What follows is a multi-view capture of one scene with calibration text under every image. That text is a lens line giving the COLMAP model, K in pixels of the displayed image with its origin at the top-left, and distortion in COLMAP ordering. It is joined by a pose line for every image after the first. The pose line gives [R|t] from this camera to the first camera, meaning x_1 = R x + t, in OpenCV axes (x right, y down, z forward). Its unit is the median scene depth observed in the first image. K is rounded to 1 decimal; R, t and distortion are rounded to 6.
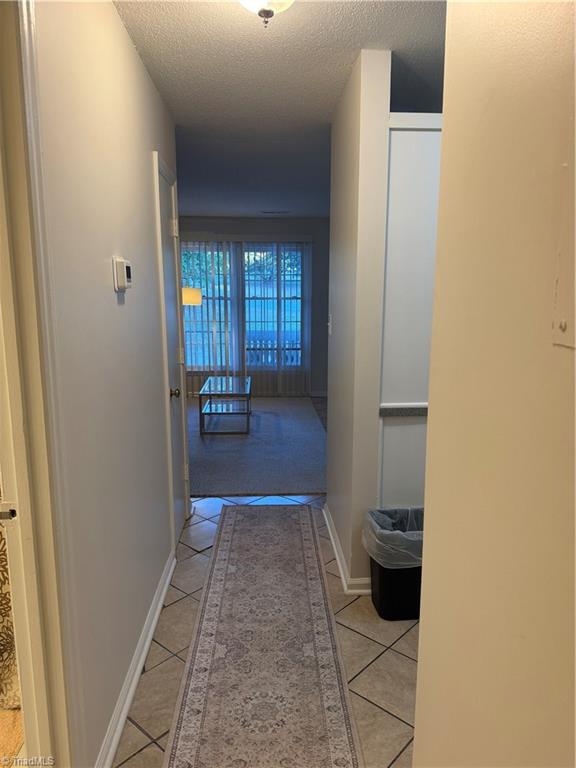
lens RADIAL K [[540.3, 0, 288.7], [0, 540.3, 384.3], [0, 0, 1]] dist [0.068748, -0.080407]
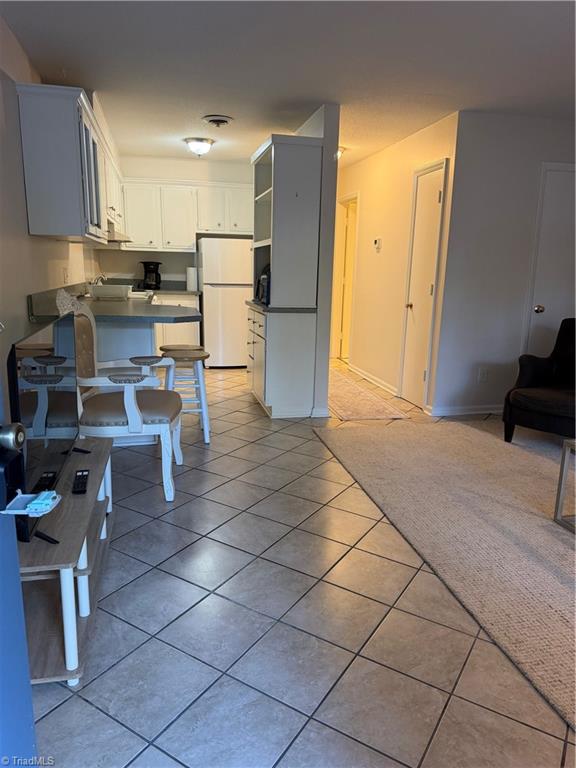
lens RADIAL K [[540.3, 0, 288.5], [0, 540.3, 387.6], [0, 0, 1]] dist [0.068748, -0.080407]
pose [[-0.985536, 0.025788, -0.167490, 0.468764], [-0.038029, 0.929489, 0.366885, -0.366617], [0.165141, 0.367948, -0.915064, 2.690875]]
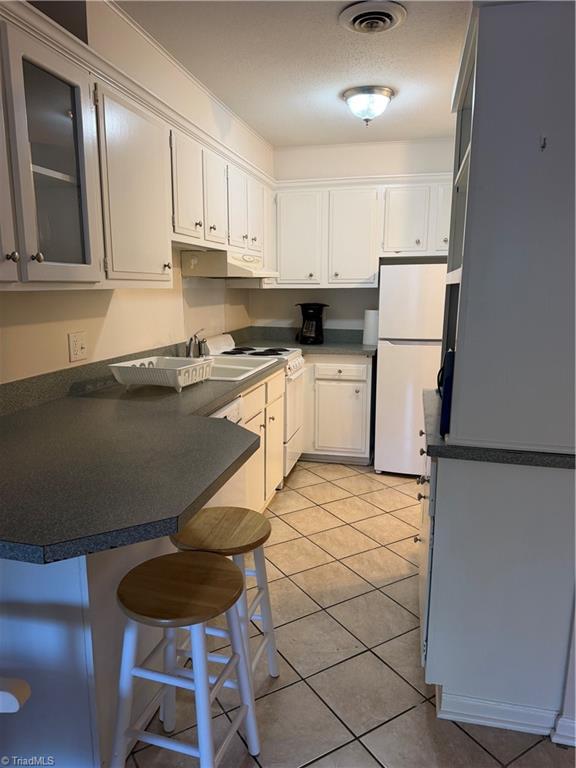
lens RADIAL K [[540.3, 0, 289.5], [0, 540.3, 386.8], [0, 0, 1]] dist [0.068748, -0.080407]
pose [[-0.960688, -0.045097, 0.273944, 0.267638], [0.048797, 0.943930, 0.326518, -0.275324], [-0.273309, 0.327050, -0.904622, 1.769399]]
